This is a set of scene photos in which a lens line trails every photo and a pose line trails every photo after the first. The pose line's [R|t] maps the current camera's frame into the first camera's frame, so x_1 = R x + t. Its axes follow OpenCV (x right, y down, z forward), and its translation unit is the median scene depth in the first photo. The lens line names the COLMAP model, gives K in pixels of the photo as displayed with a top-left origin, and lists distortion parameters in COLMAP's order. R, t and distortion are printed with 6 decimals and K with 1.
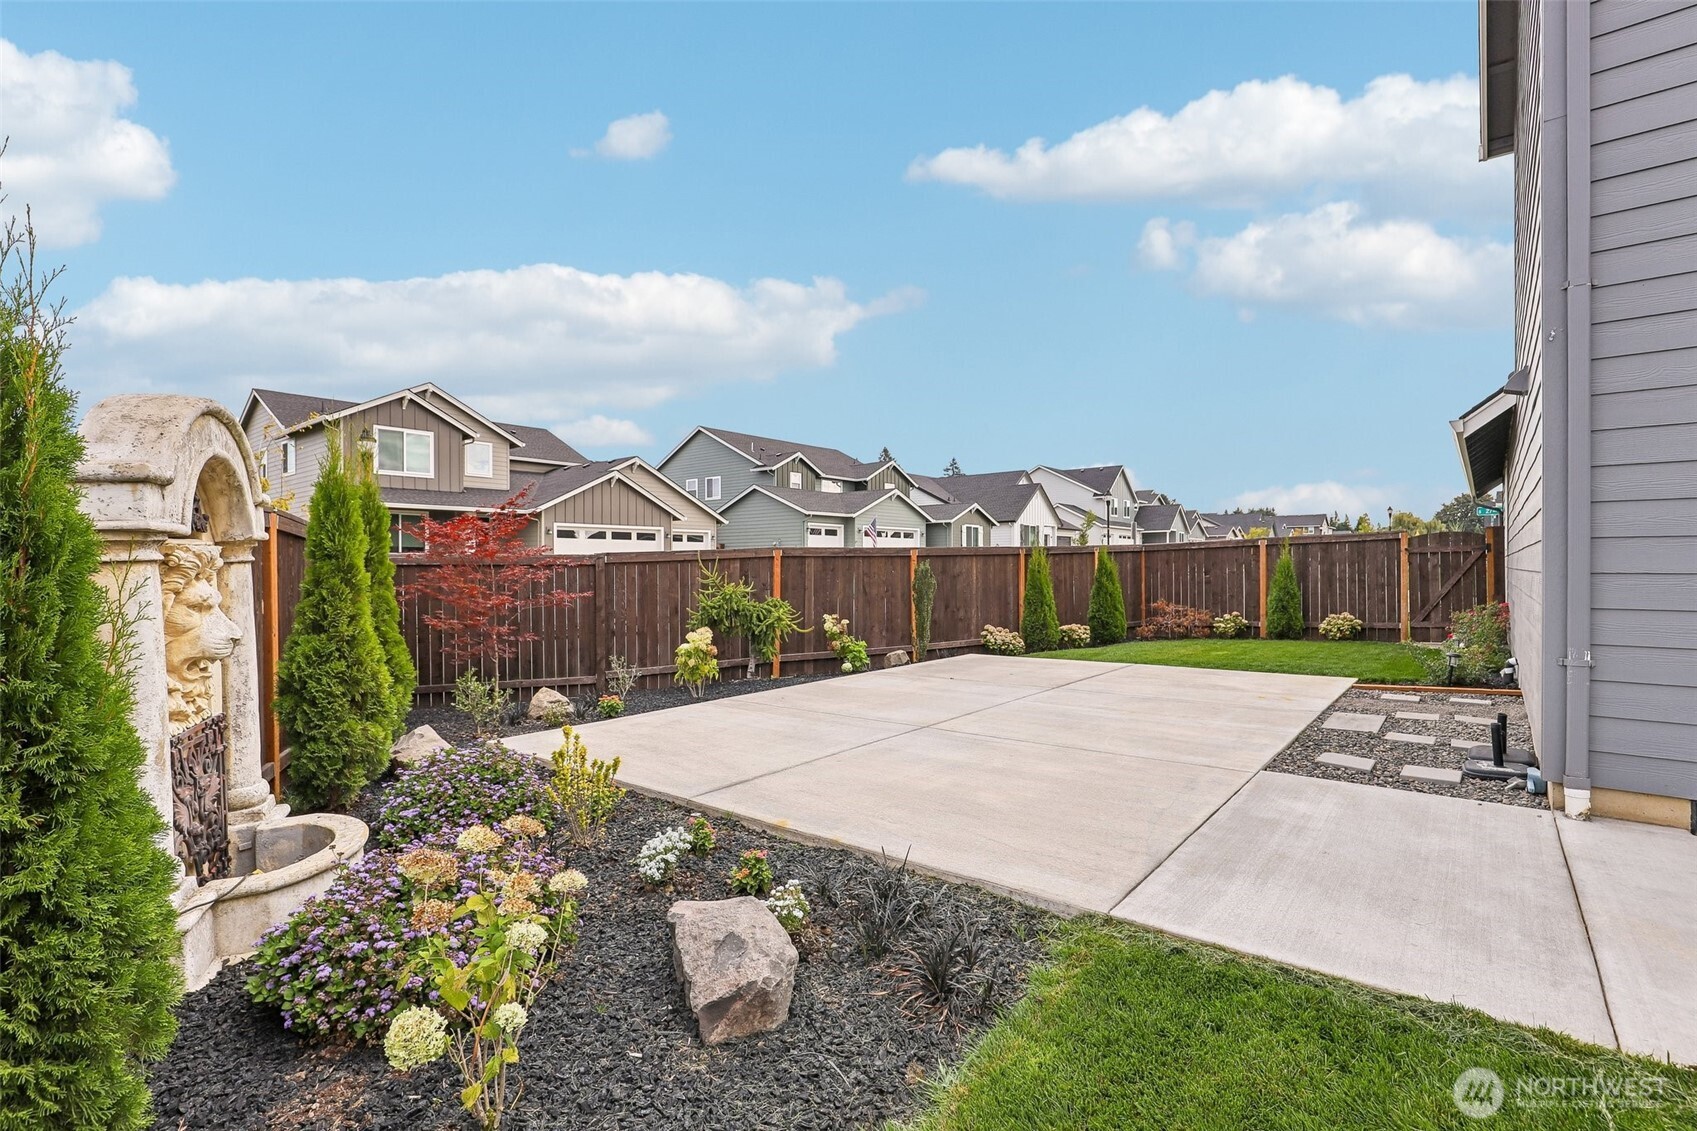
lens RADIAL K [[780.9, 0, 847.1], [0, 780.9, 567.8], [0, 0, 1]] dist [-0.017394, 0.005846]
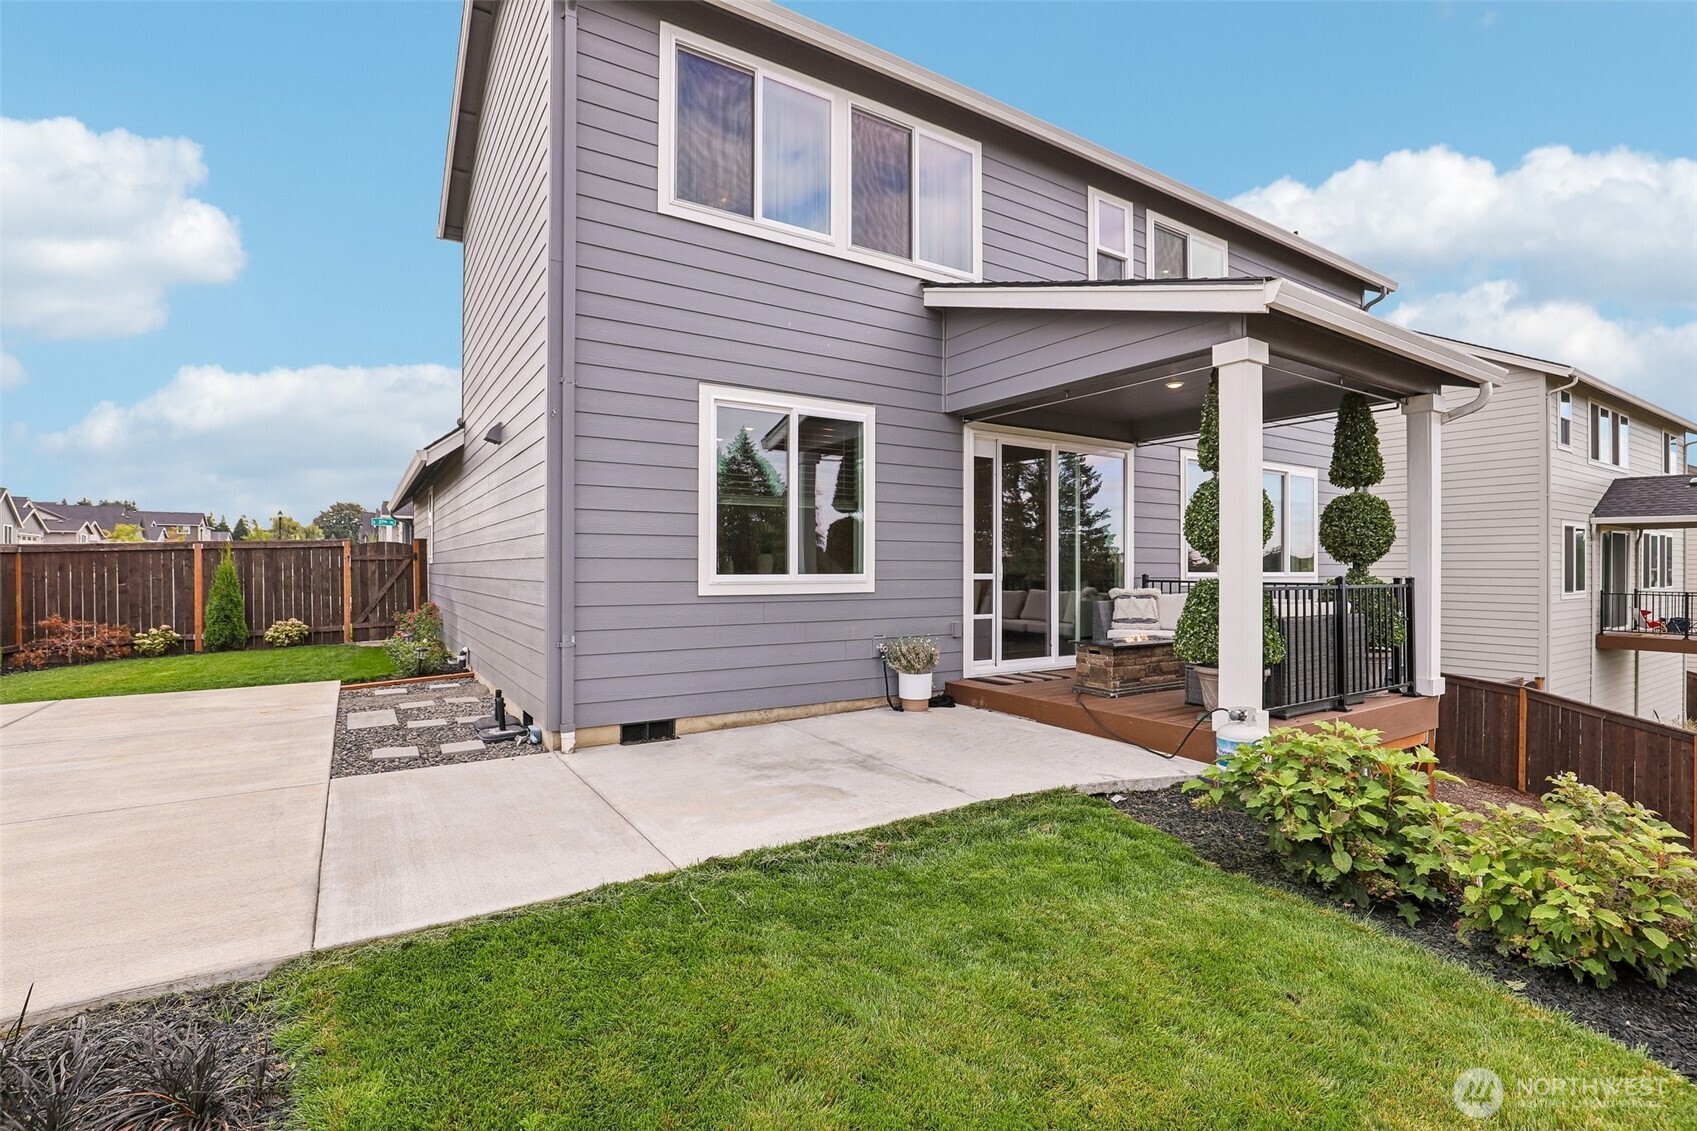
lens RADIAL K [[780.9, 0, 818.1], [0, 780.9, 570.8], [0, 0, 1]] dist [-0.017394, 0.005846]
pose [[0.336826, -0.000173, 0.941567, -0.206759], [0.000616, 1.000000, -0.000037, -0.011001], [-0.941567, 0.000592, 0.336826, 0.058455]]
